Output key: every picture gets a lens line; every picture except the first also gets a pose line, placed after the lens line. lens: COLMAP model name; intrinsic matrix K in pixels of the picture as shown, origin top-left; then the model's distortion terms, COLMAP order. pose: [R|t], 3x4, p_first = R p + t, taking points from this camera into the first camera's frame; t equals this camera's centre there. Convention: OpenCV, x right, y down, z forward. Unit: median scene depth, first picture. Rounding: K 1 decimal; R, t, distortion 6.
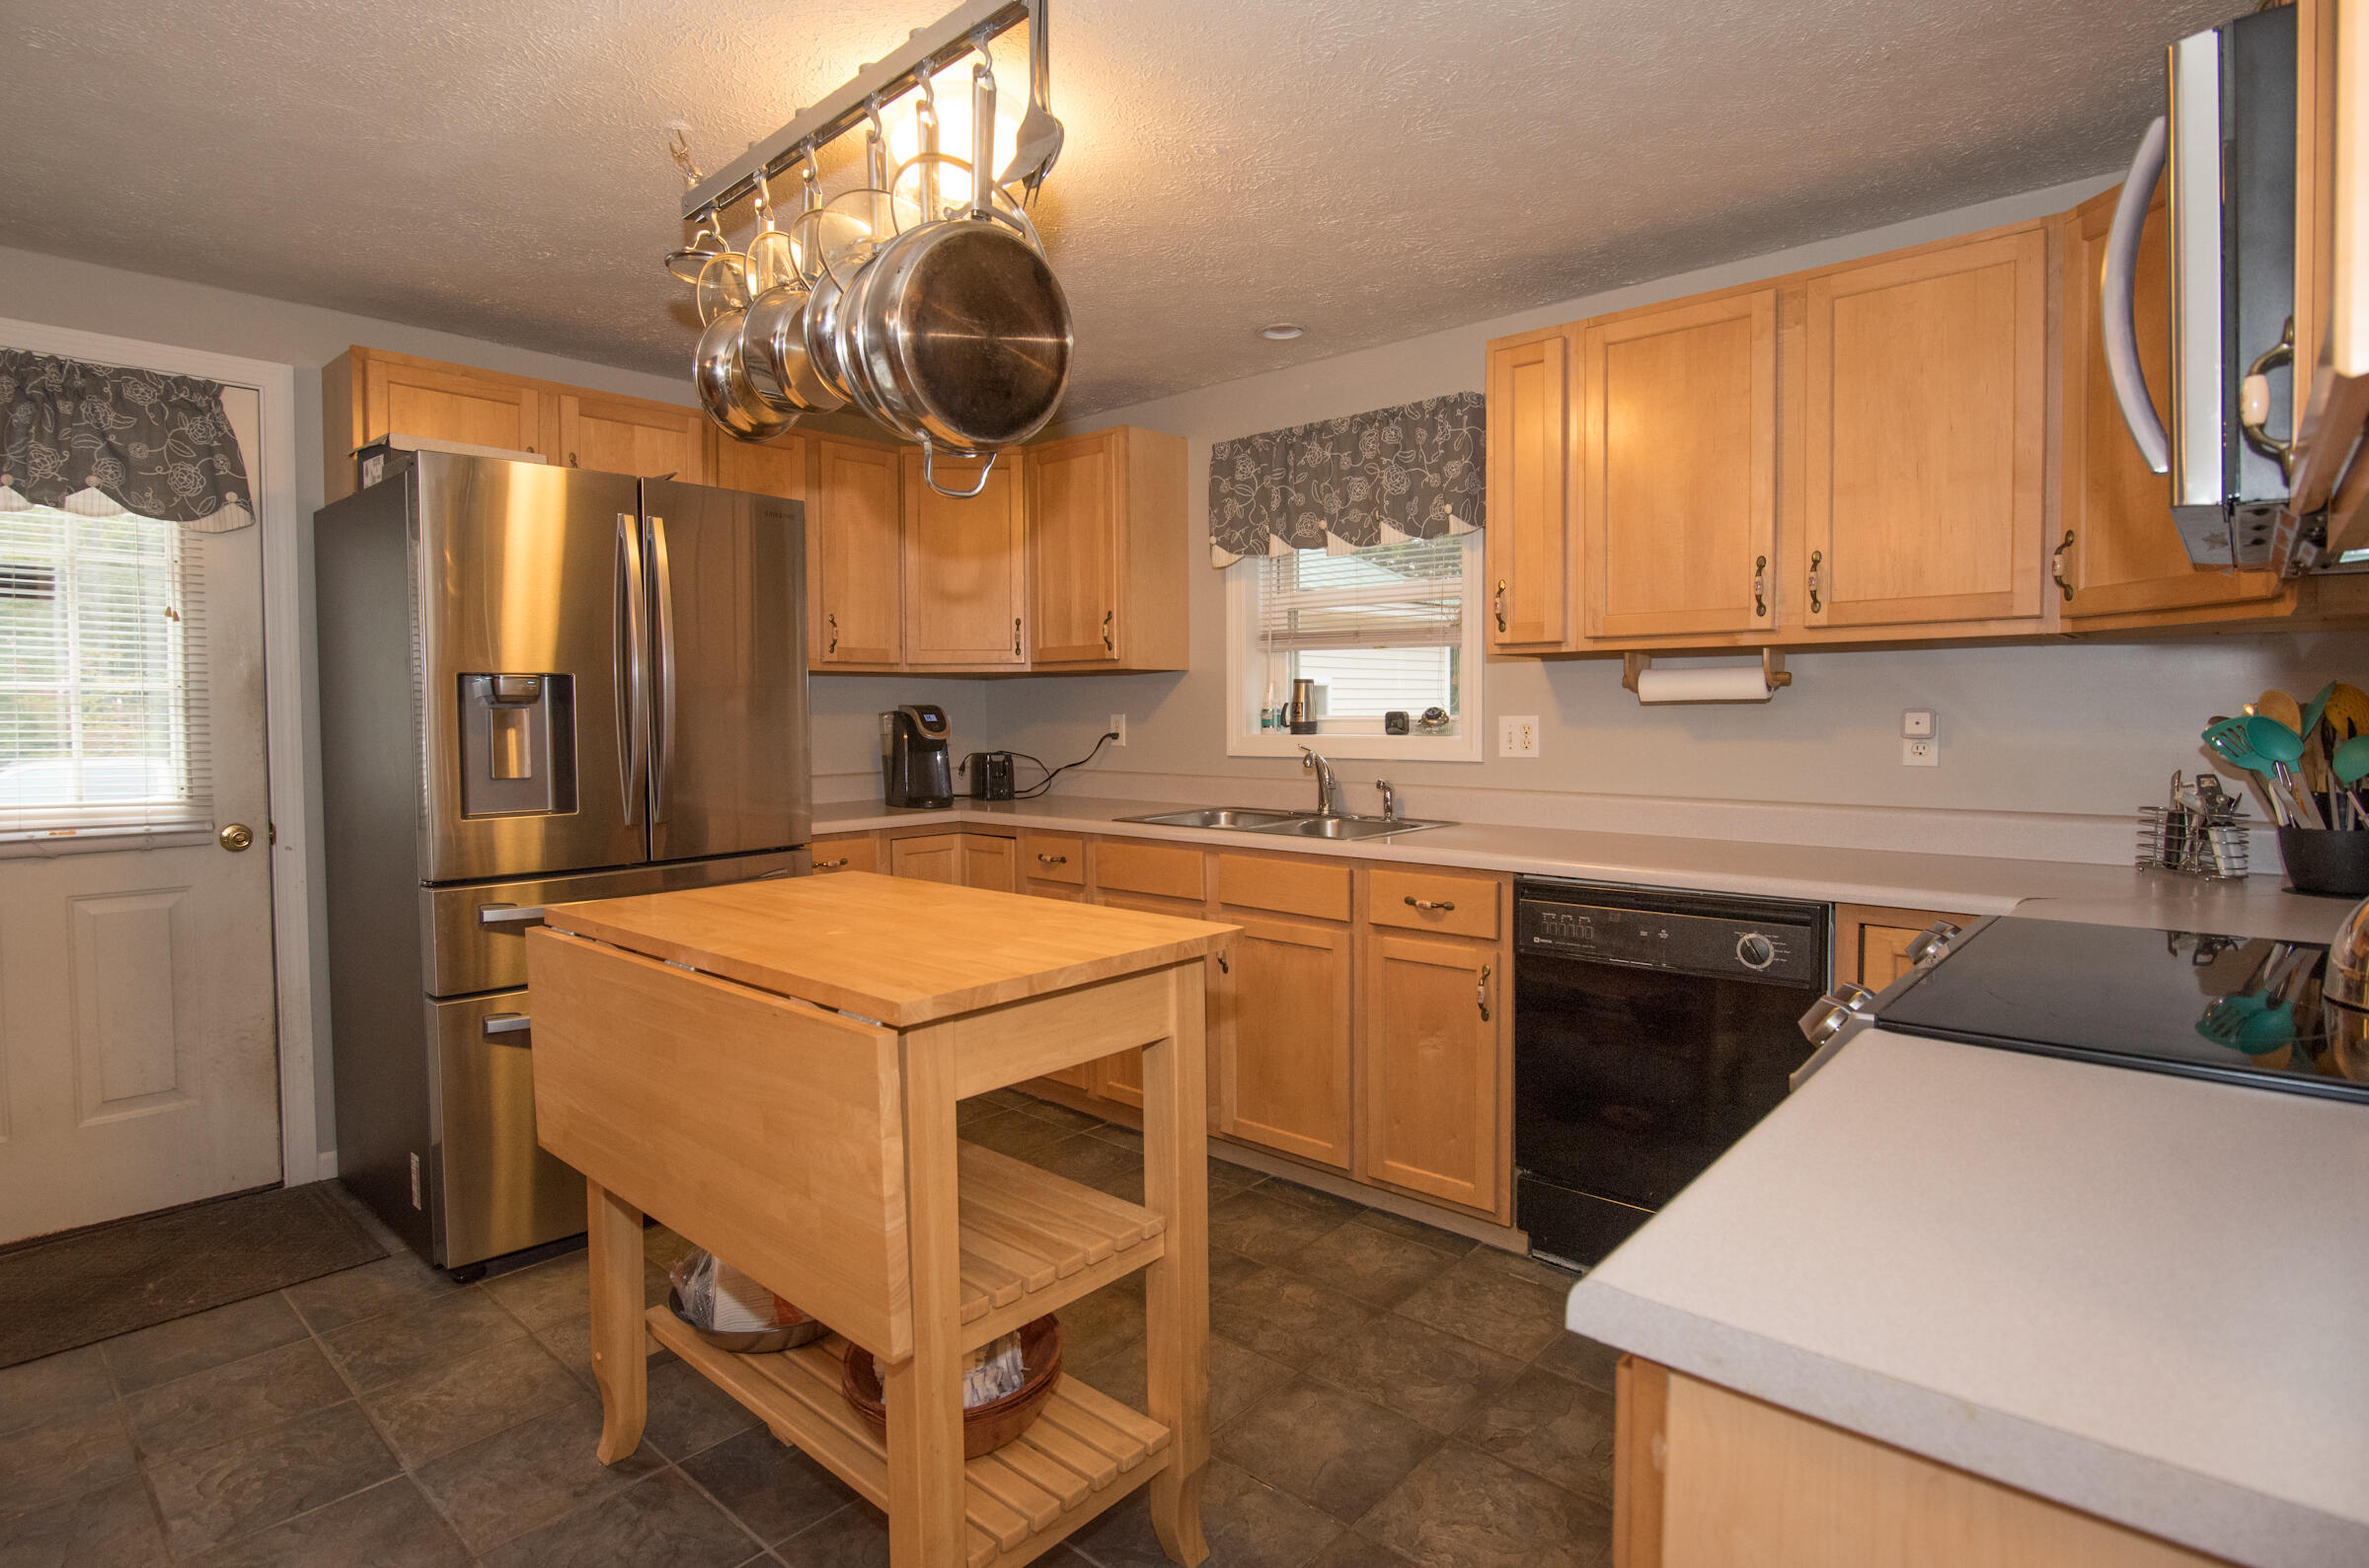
lens RADIAL K [[1197.1, 0, 1151.9], [0, 1197.1, 755.4], [0, 0, 1]] dist [-0.019886, -0.000065]
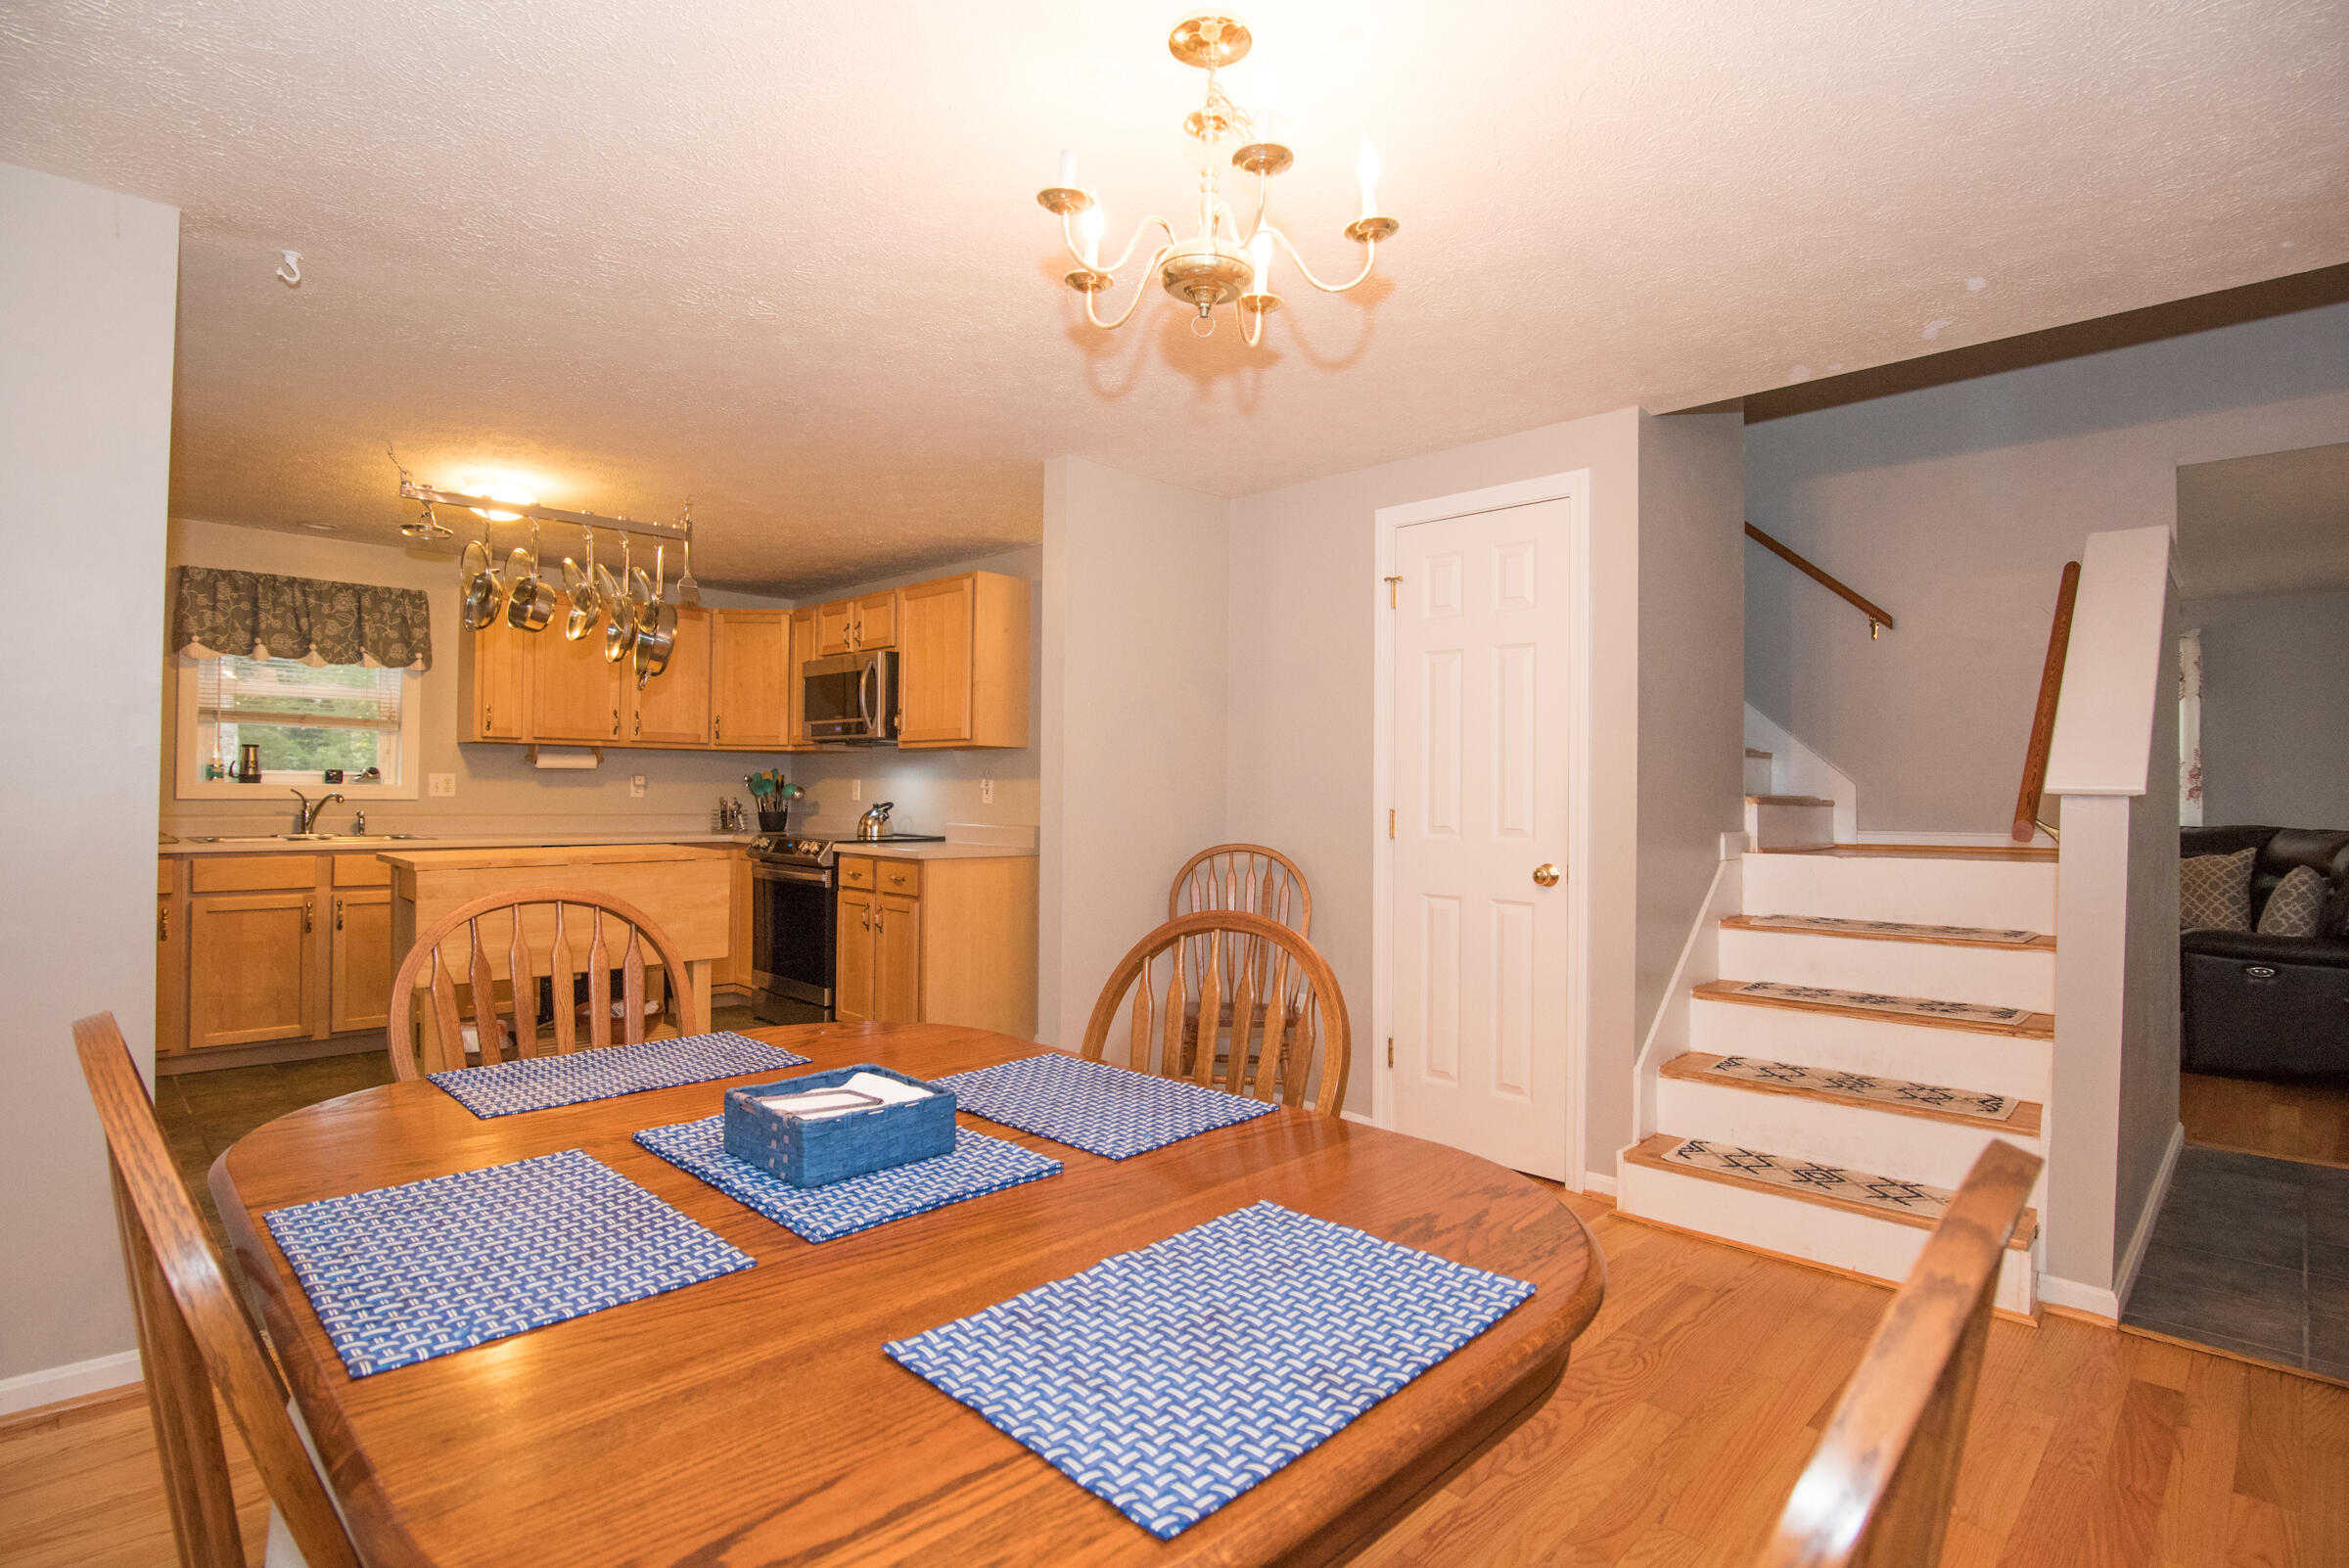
lens RADIAL K [[1146.1, 0, 1169.2], [0, 1146.1, 780.5], [0, 0, 1]] dist [-0.020071, -0.000080]
pose [[0.041826, 0.017542, 0.998971, -1.440812], [0.025181, 0.999510, -0.018605, 0.039245], [-0.998808, 0.025933, 0.041364, -0.182683]]
